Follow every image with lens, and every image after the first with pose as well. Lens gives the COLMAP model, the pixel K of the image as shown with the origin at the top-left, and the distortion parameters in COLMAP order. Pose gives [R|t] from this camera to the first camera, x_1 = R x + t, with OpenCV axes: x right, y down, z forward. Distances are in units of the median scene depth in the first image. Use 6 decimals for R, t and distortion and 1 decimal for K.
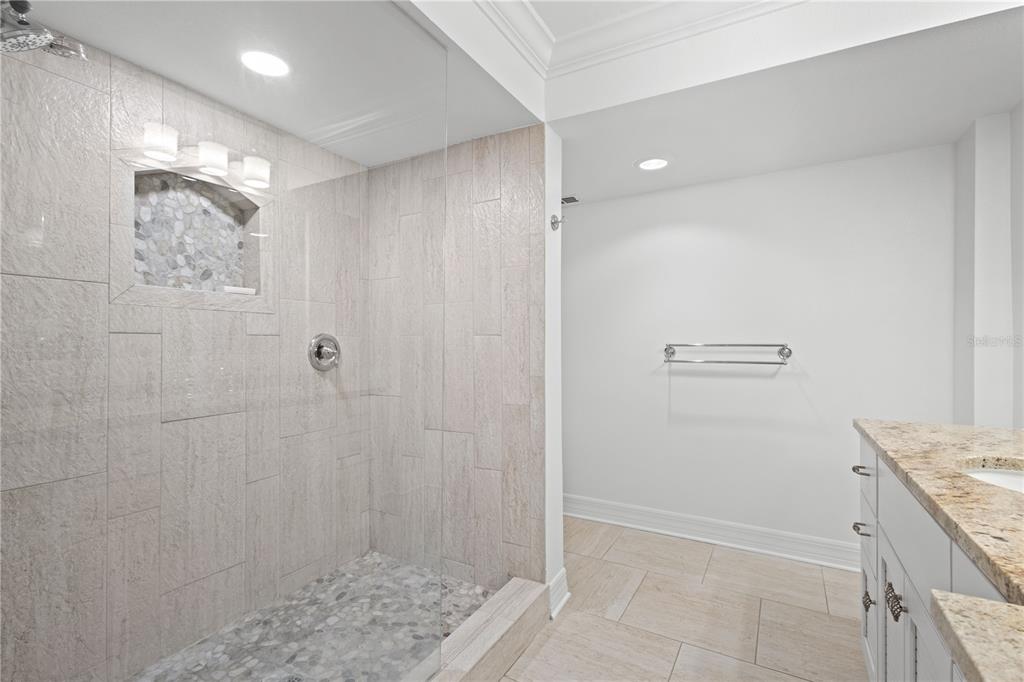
lens RADIAL K [[472.3, 0, 511.9], [0, 472.3, 344.2], [0, 0, 1]] dist [0.001817, -0.000064]
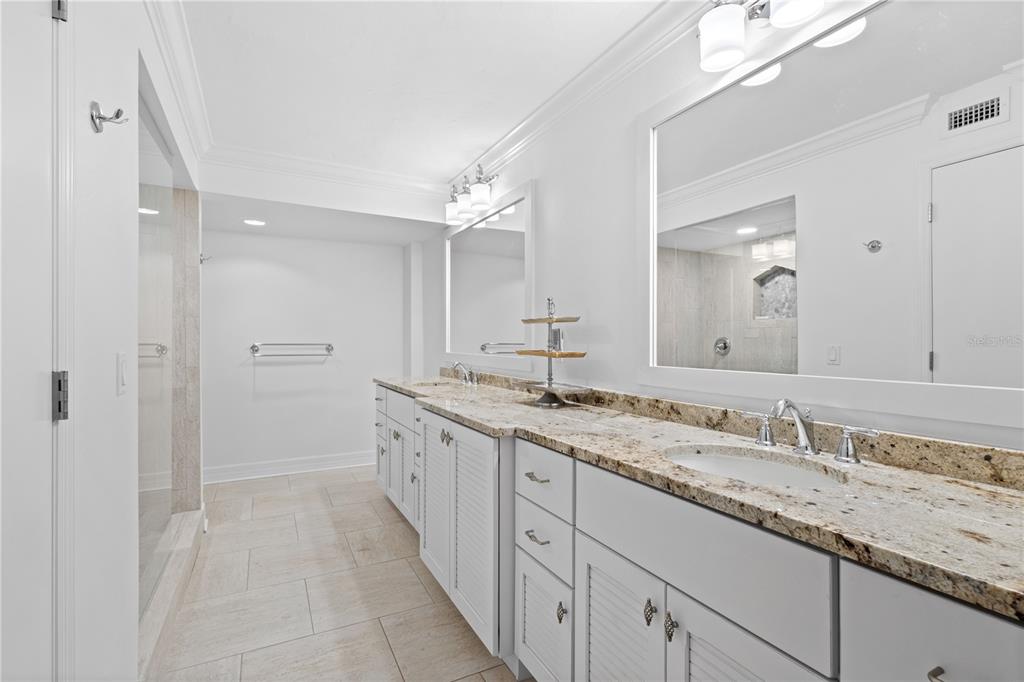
lens RADIAL K [[472.3, 0, 511.0], [0, 472.3, 343.6], [0, 0, 1]] dist [0.001817, -0.000064]
pose [[0.535678, -0.002530, 0.844419, -0.258607], [0.002346, 0.999996, 0.001508, -0.000780], [-0.844419, 0.001173, 0.535682, -0.234154]]
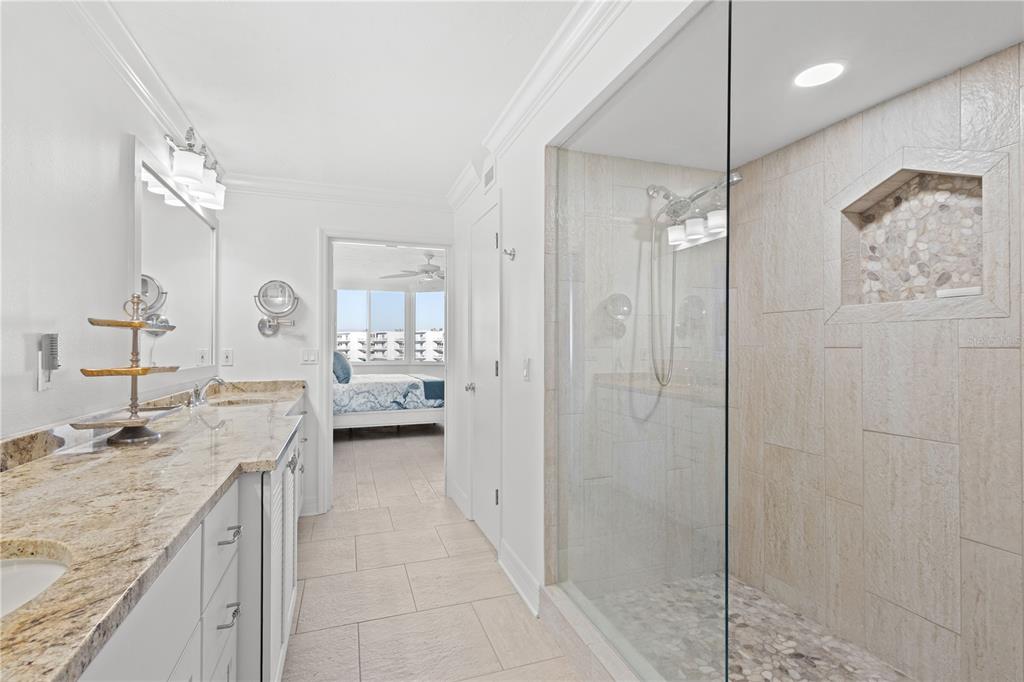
lens RADIAL K [[472.3, 0, 510.0], [0, 472.3, 344.8], [0, 0, 1]] dist [0.001817, -0.000064]
pose [[-0.657554, -0.004107, -0.753396, 0.579753], [-0.002735, 0.999992, -0.003064, -0.022571], [0.753402, 0.000045, -0.657560, 1.051917]]
